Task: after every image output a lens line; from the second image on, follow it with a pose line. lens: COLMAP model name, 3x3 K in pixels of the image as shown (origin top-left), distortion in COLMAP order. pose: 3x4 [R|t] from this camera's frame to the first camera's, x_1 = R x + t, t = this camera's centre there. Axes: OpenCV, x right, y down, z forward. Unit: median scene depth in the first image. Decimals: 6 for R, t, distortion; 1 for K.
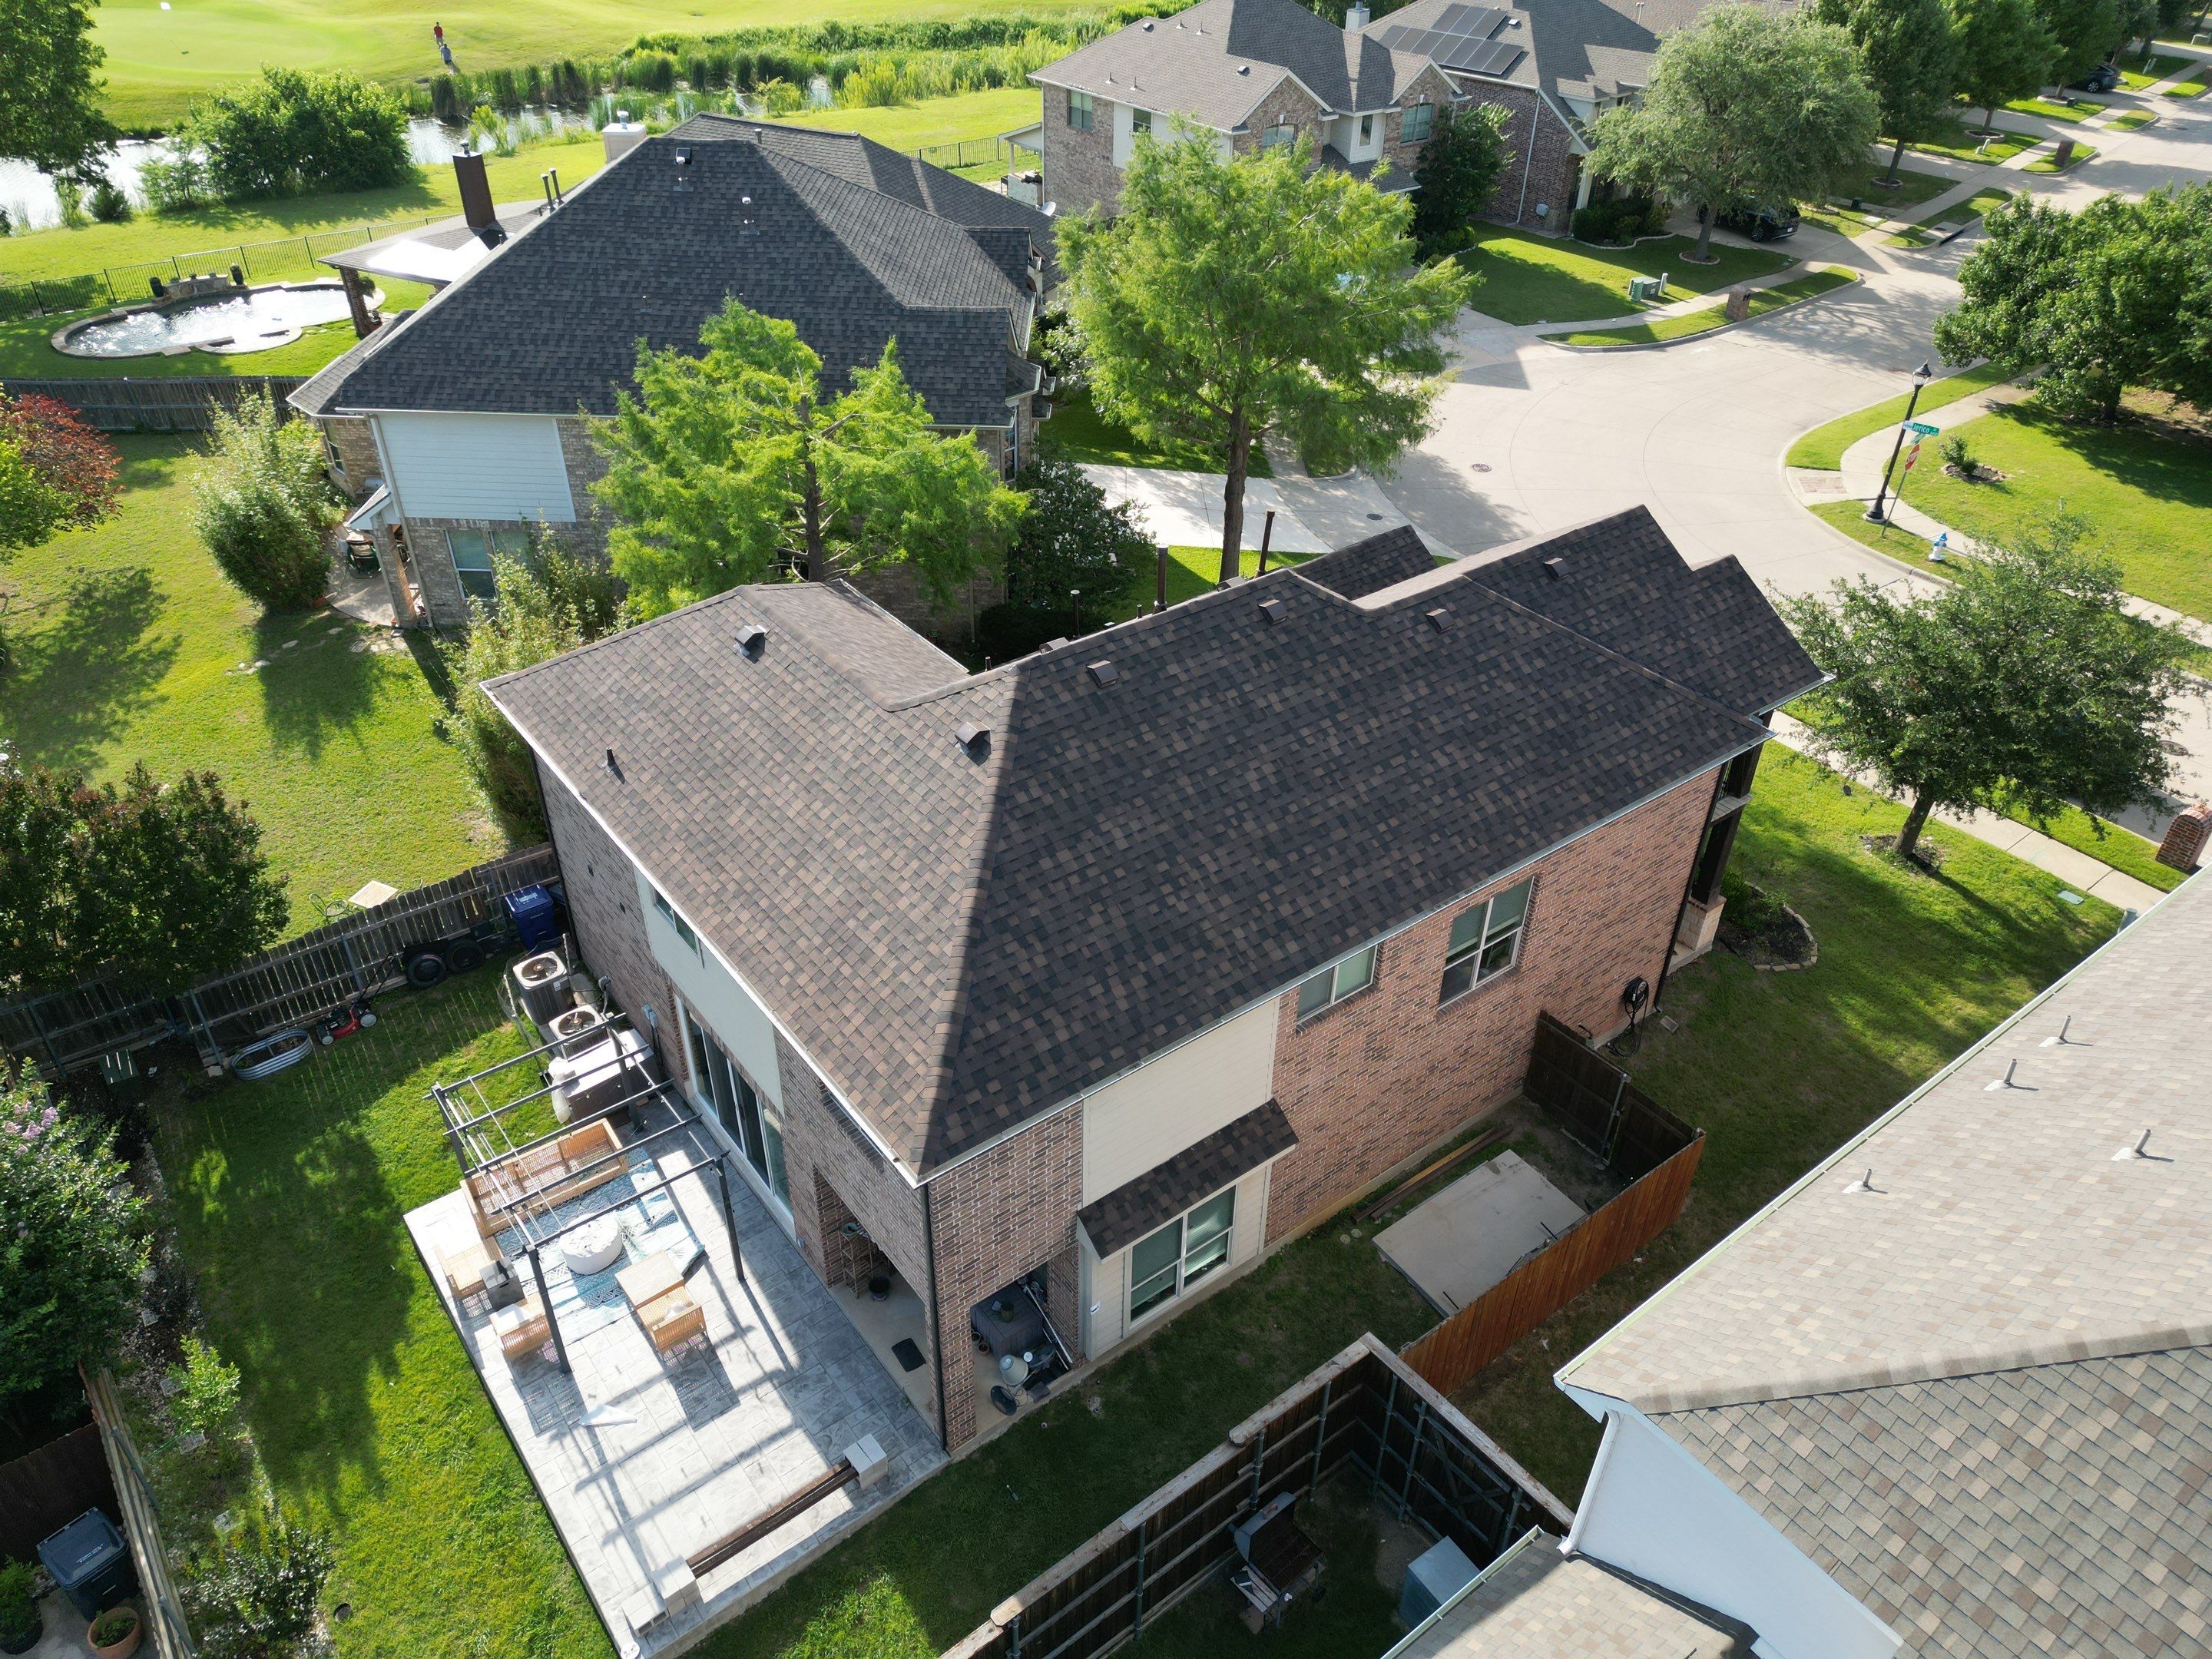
lens RADIAL K [[1563.3, 0, 1102.9], [0, 1563.3, 832.4], [0, 0, 1]] dist [0.045074, -0.024414]
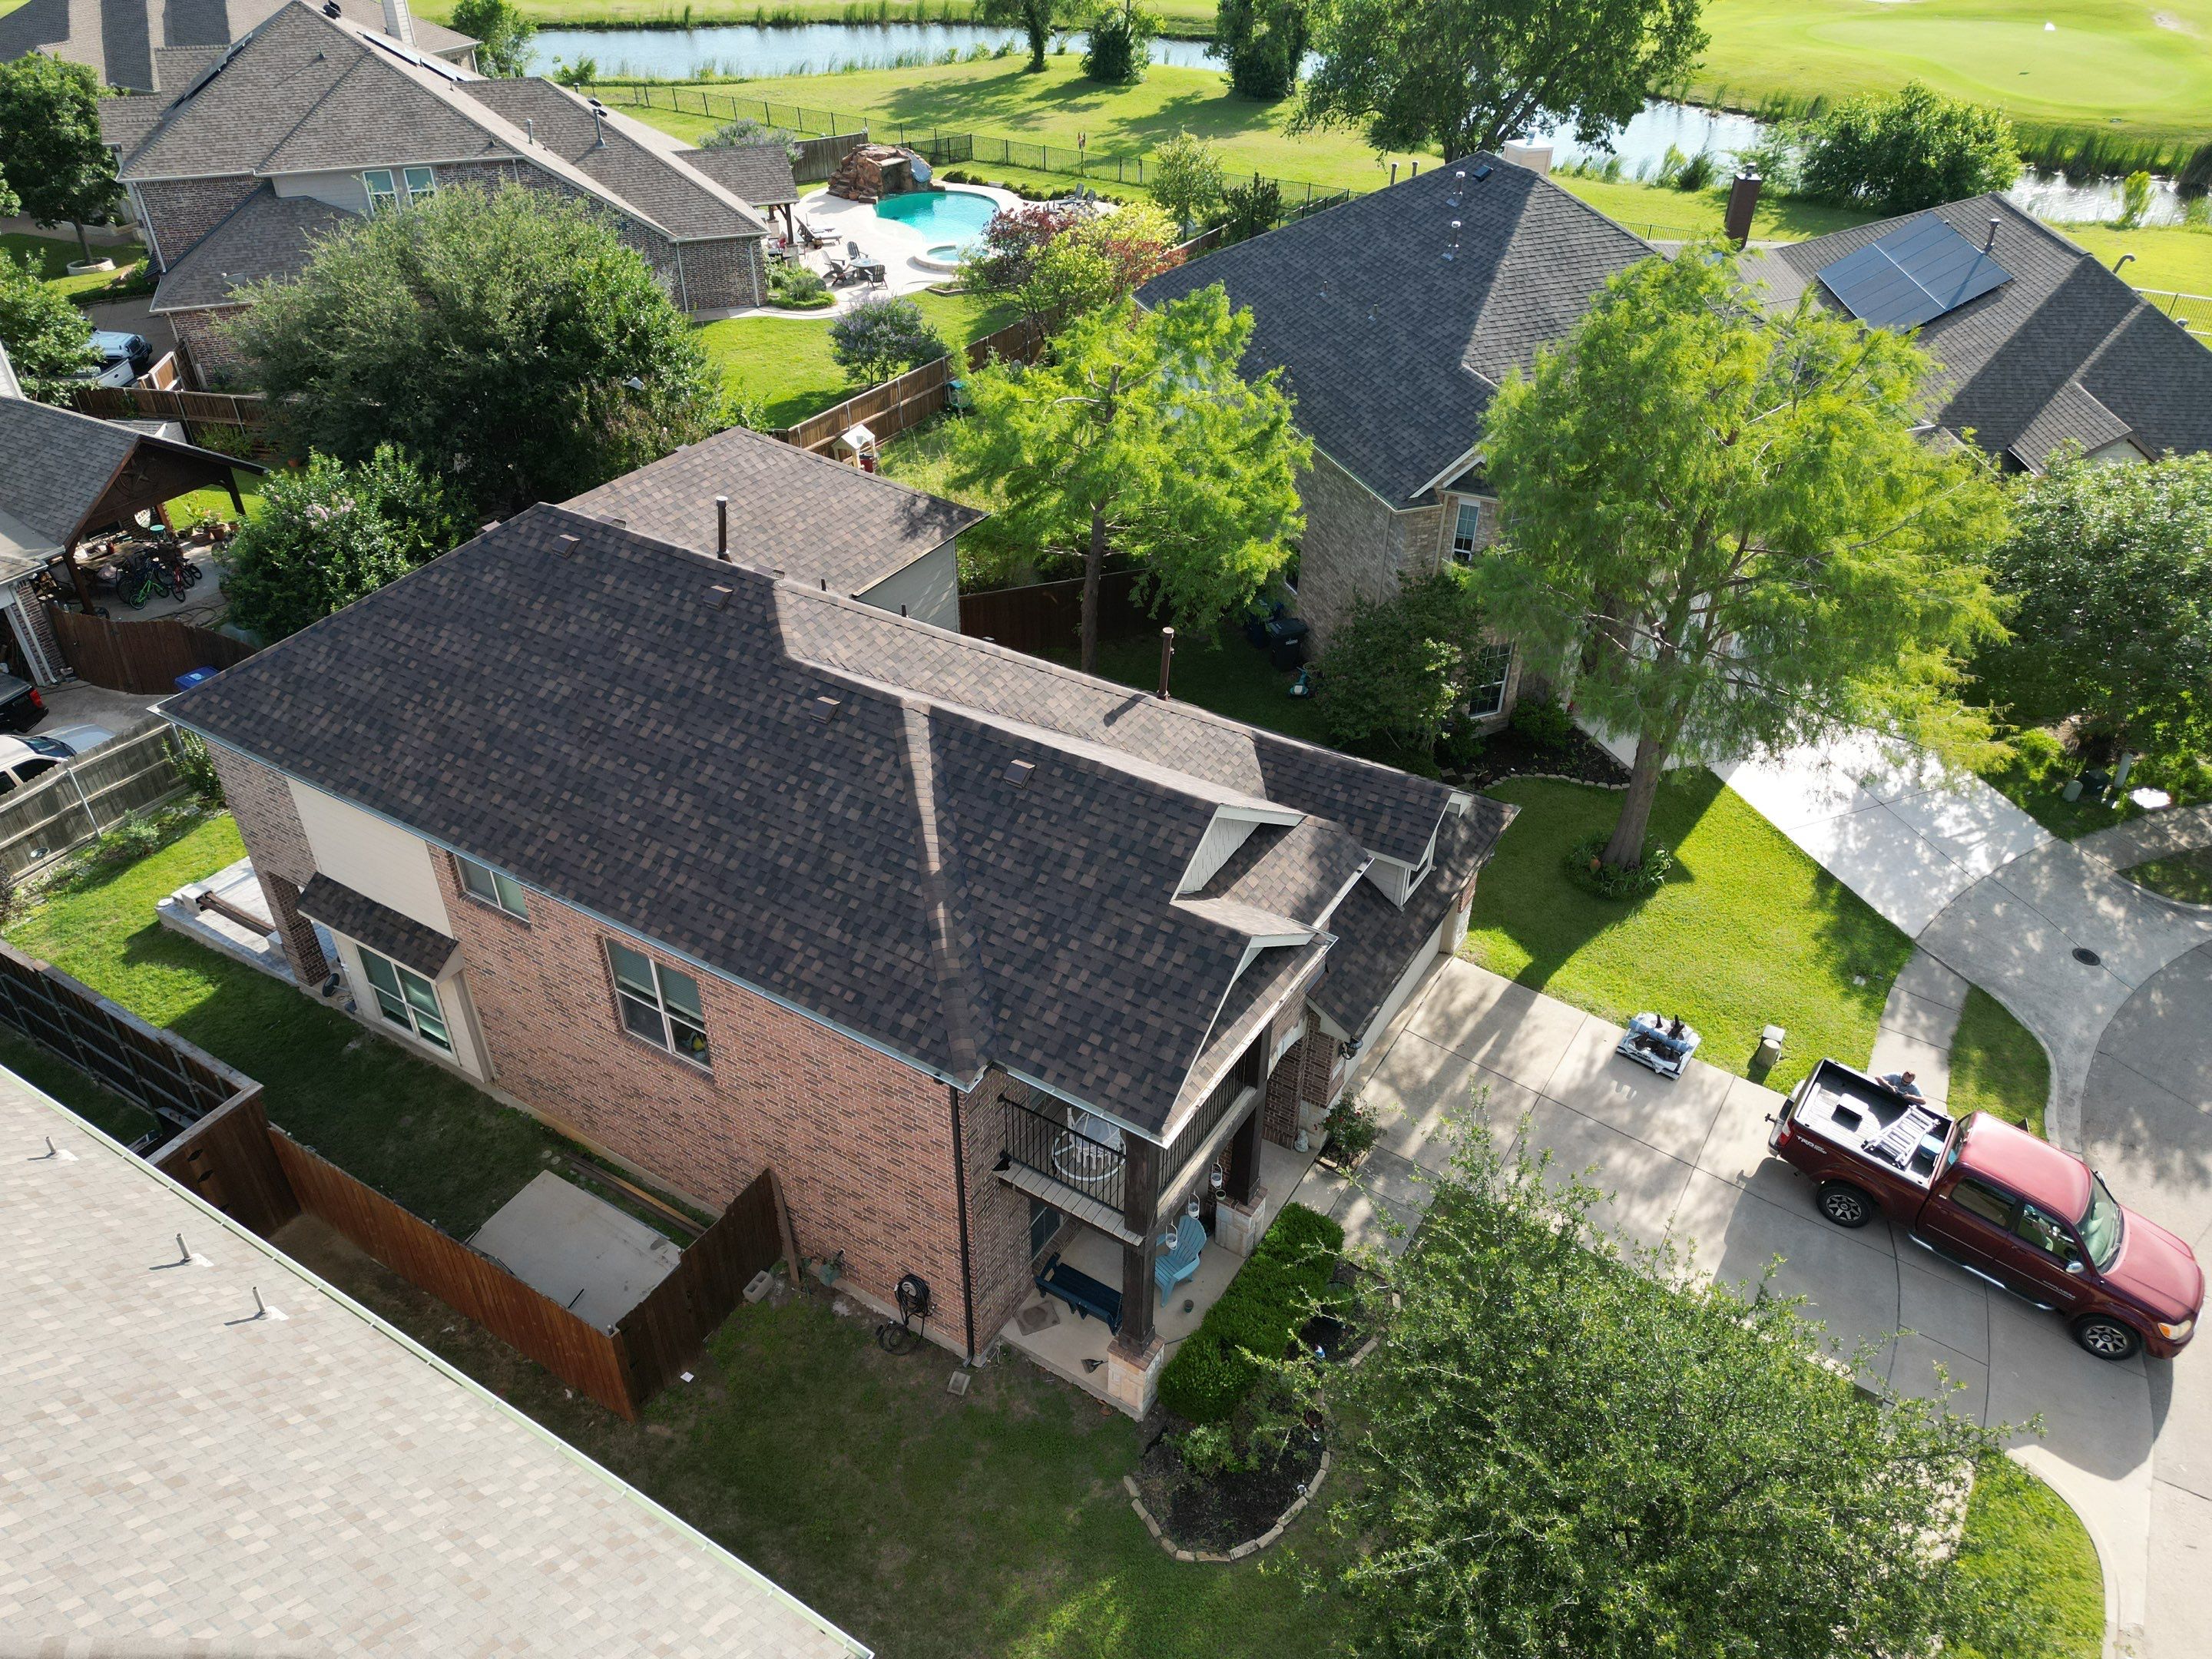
lens RADIAL K [[1563.3, 0, 1105.4], [0, 1563.3, 827.5], [0, 0, 1]] dist [0.045074, -0.024414]
pose [[0.358636, 0.531960, -0.767072, 0.983922], [-0.541866, 0.787754, 0.292959, -0.426102], [0.760106, 0.310585, 0.570768, 0.616346]]
